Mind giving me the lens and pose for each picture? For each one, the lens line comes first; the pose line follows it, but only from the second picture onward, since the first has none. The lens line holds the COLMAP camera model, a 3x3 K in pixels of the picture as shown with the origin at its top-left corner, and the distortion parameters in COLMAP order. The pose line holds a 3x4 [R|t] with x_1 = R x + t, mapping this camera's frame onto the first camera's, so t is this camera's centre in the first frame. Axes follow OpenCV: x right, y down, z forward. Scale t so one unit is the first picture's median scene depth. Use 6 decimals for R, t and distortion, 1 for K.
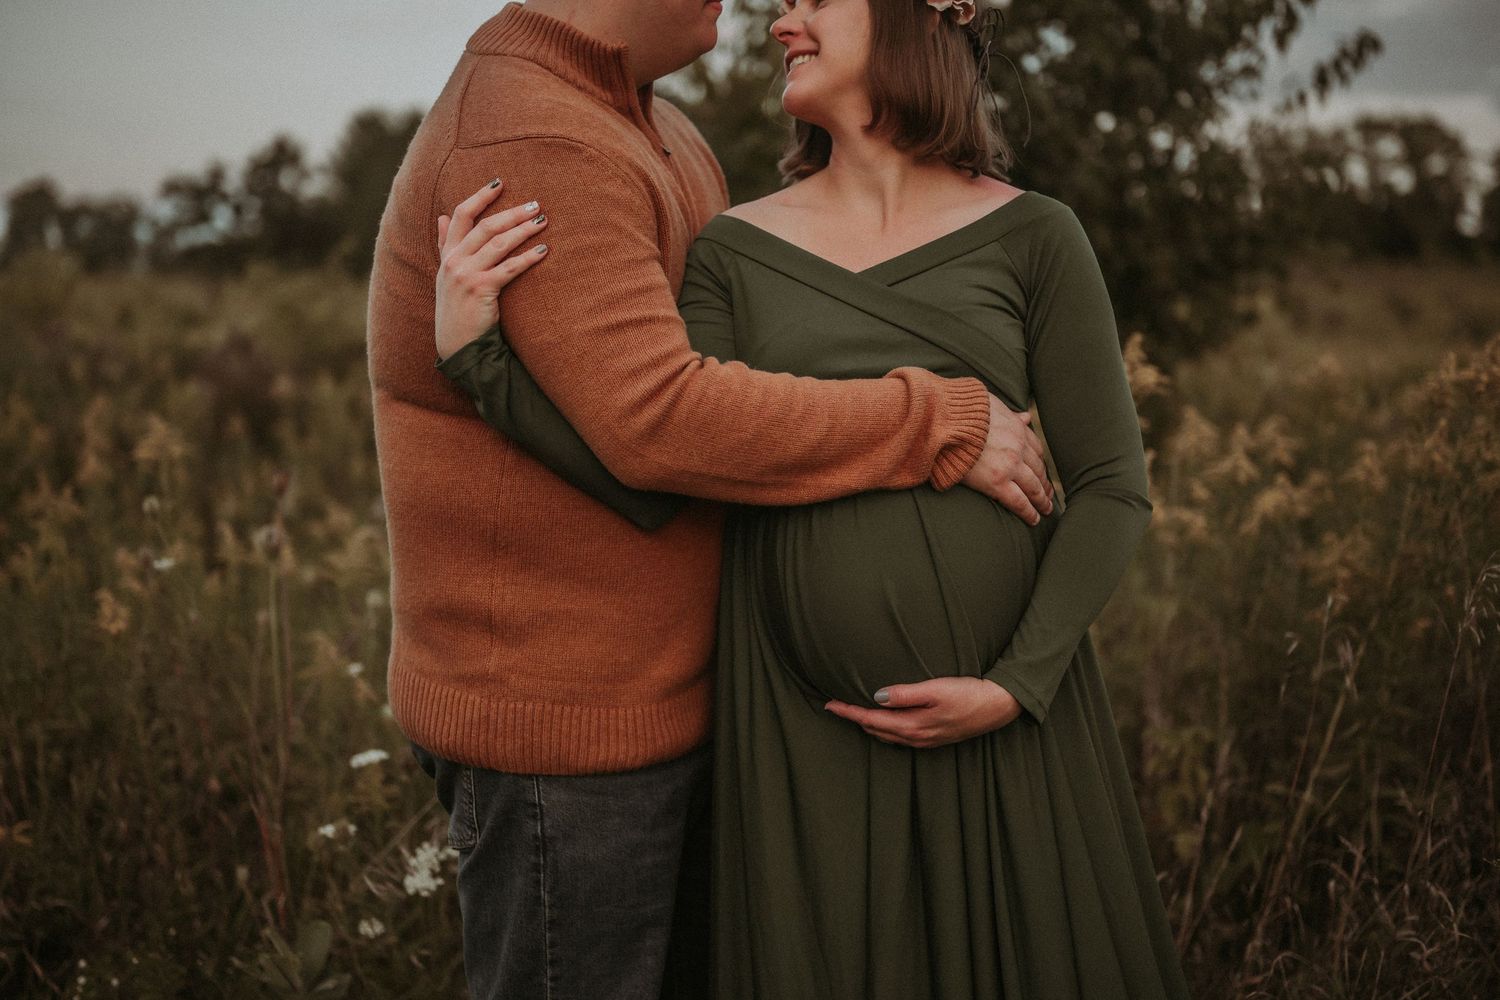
lens RADIAL K [[2000.1, 0, 750.0], [0, 2000.1, 500.0], [0, 0, 1]] dist [-0.008096, 0.014635]
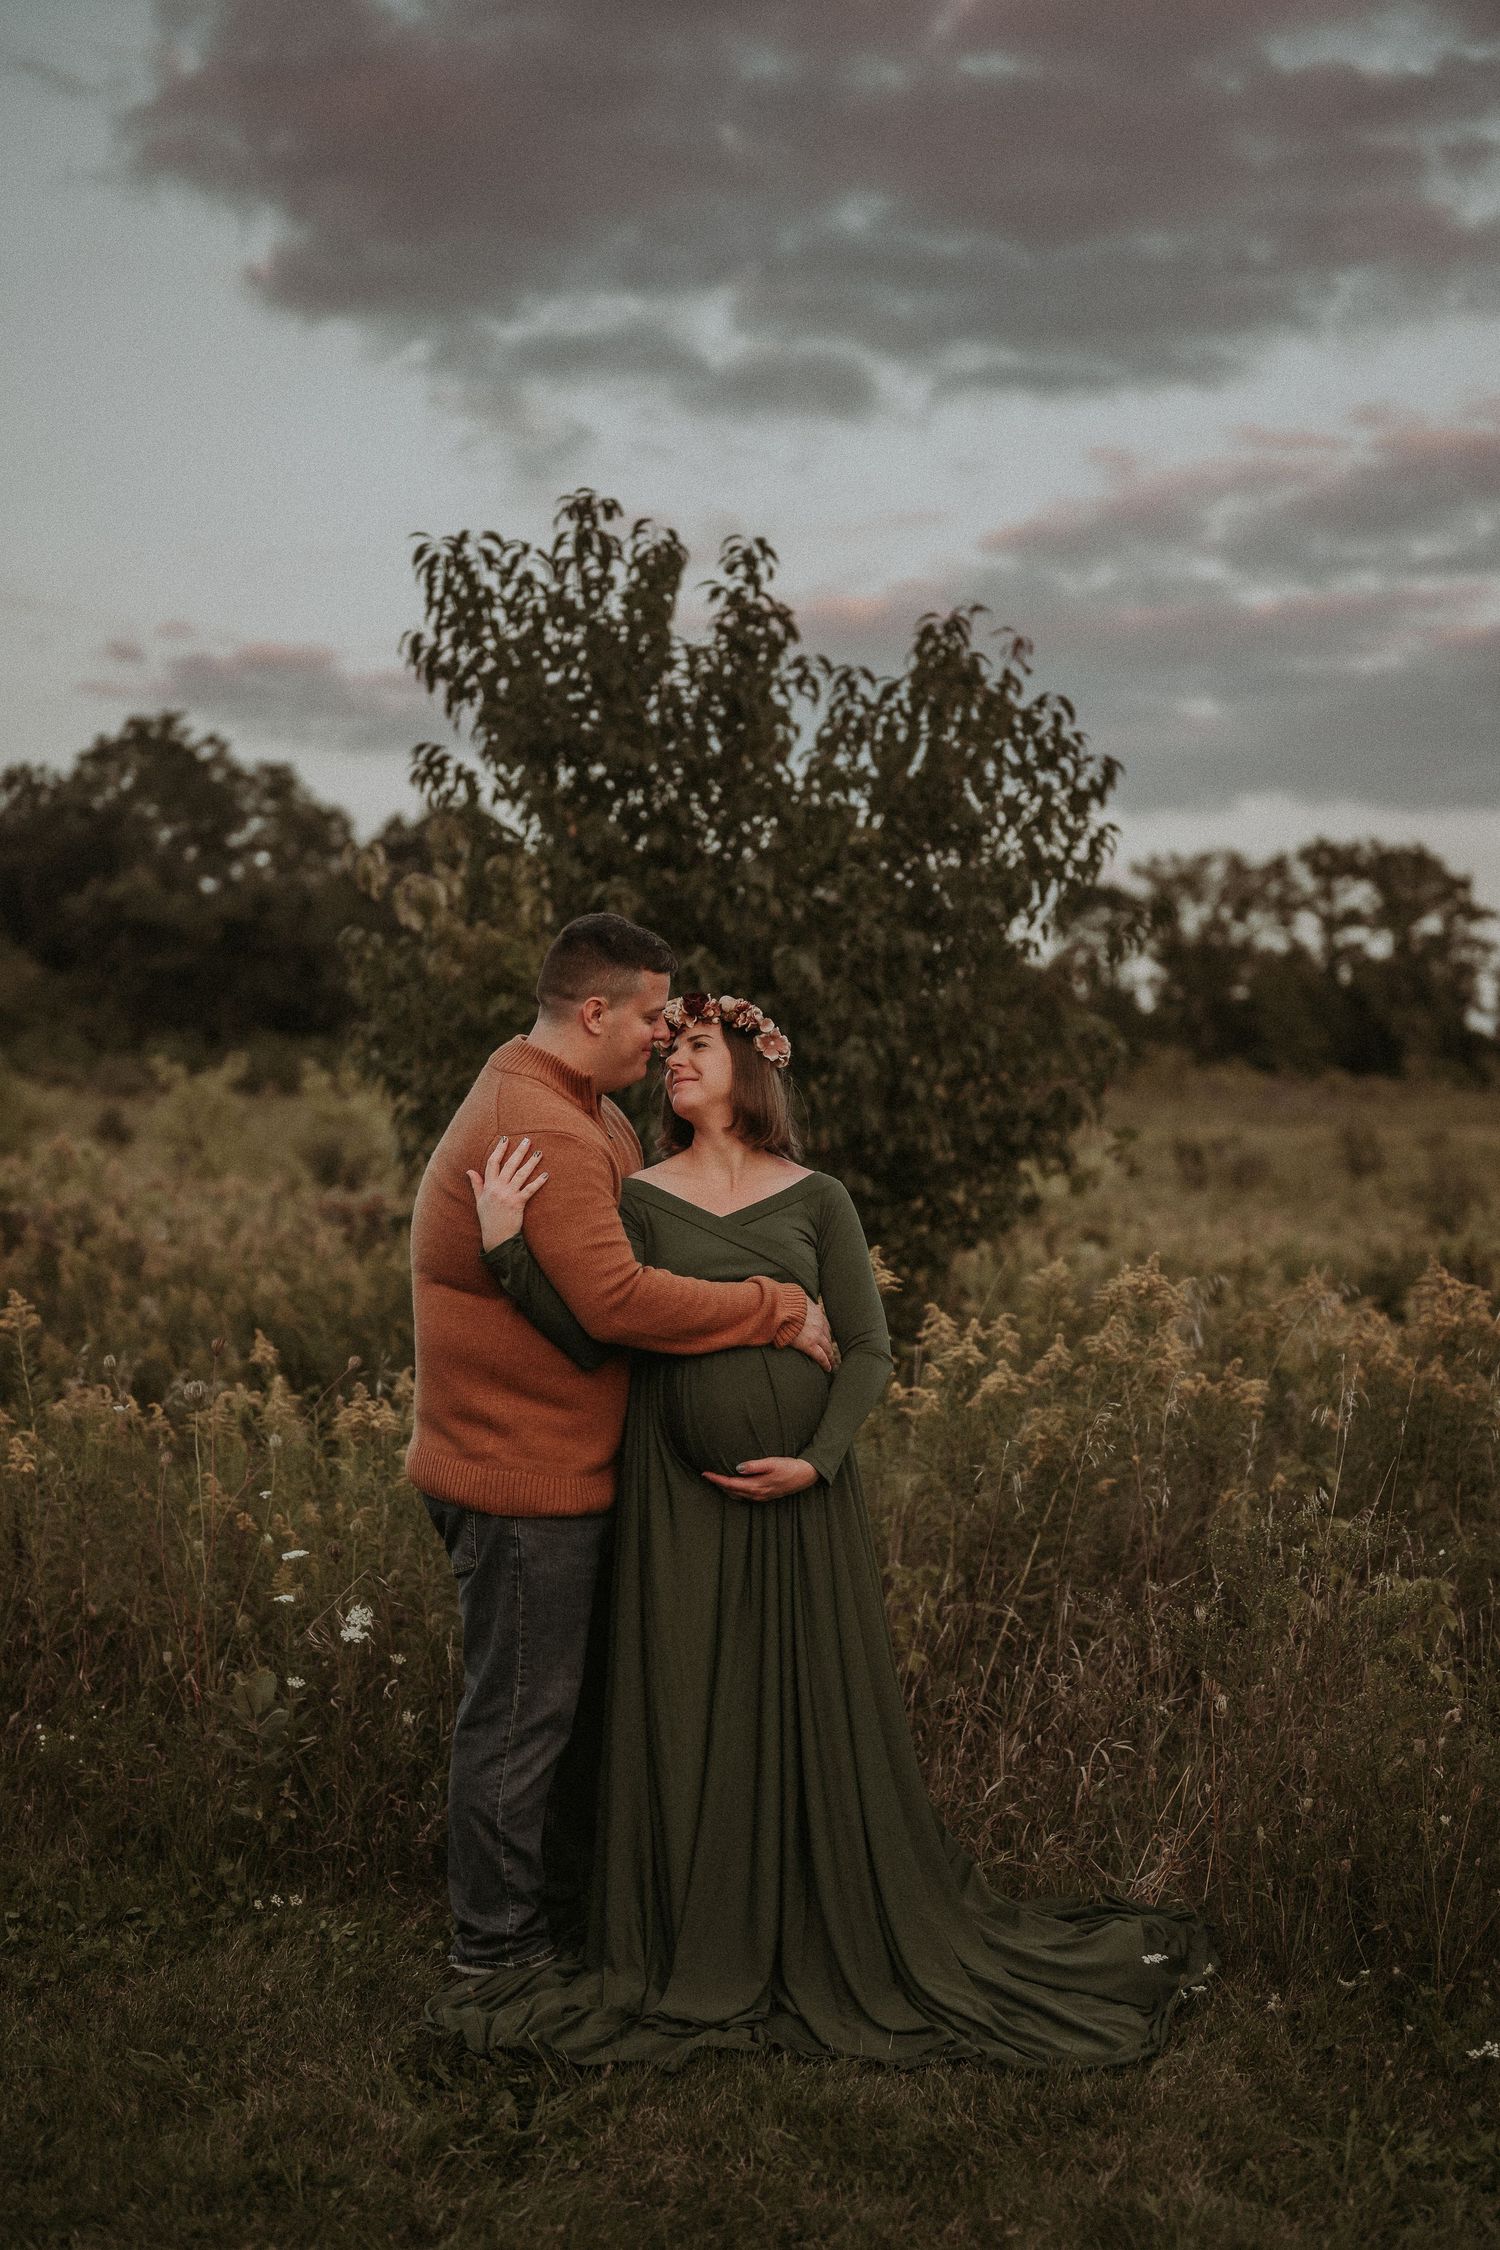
lens RADIAL K [[3000.2, 0, 750.0], [0, 3000.2, 1125.0], [0, 0, 1]] dist [-0.008096, 0.014635]
pose [[0.988261, 0.049621, 0.144495, -0.287541], [-0.035613, 0.994552, -0.097970, 0.053521], [-0.148569, 0.091674, 0.984644, -1.445658]]
